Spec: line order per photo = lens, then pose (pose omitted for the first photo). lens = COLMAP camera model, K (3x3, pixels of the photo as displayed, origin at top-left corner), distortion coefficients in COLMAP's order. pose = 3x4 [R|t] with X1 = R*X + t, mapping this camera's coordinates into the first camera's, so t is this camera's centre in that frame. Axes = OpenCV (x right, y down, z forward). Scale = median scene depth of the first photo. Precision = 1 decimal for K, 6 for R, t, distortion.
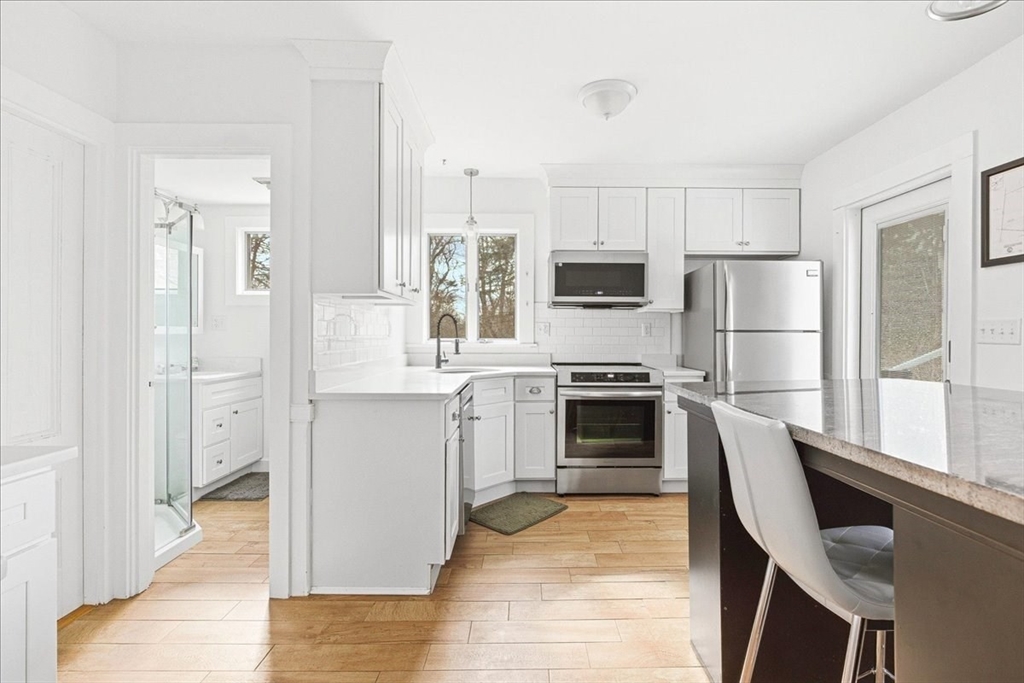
lens RADIAL K [[482.0, 0, 537.4], [0, 482.0, 336.8], [0, 0, 1]] dist [-0.006307, 0.003111]
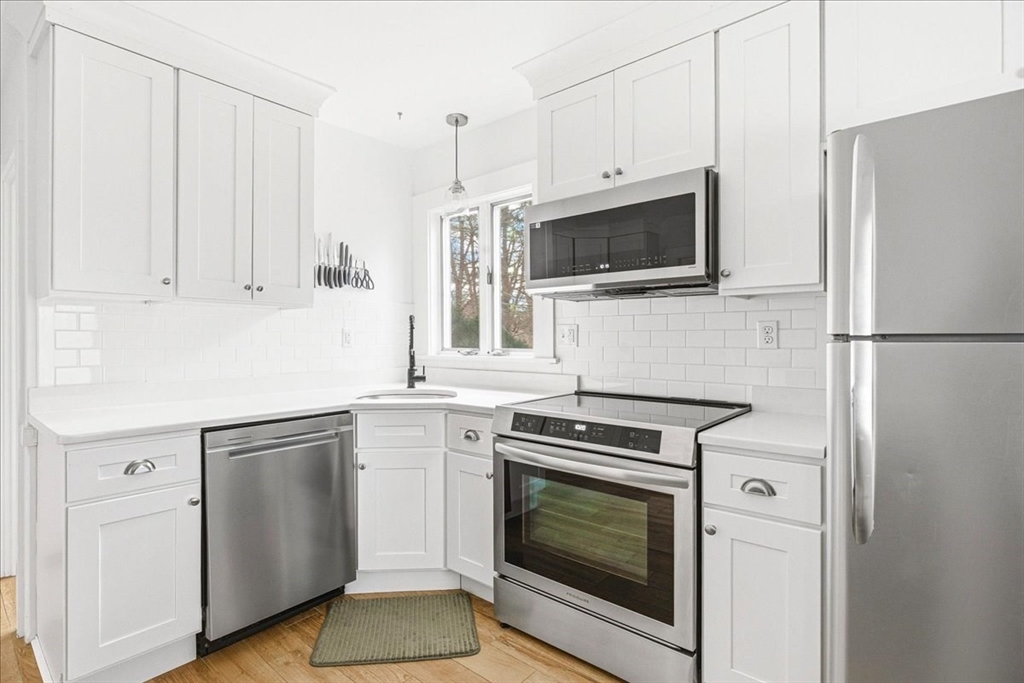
lens RADIAL K [[469.6, 0, 503.7], [0, 469.6, 340.4], [0, 0, 1]] dist [-0.002477, 0.000202]
pose [[0.711668, -0.000978, -0.702515, 0.440541], [-0.001299, 0.999995, -0.002708, -0.009040], [0.702514, 0.002840, 0.711664, 0.593227]]
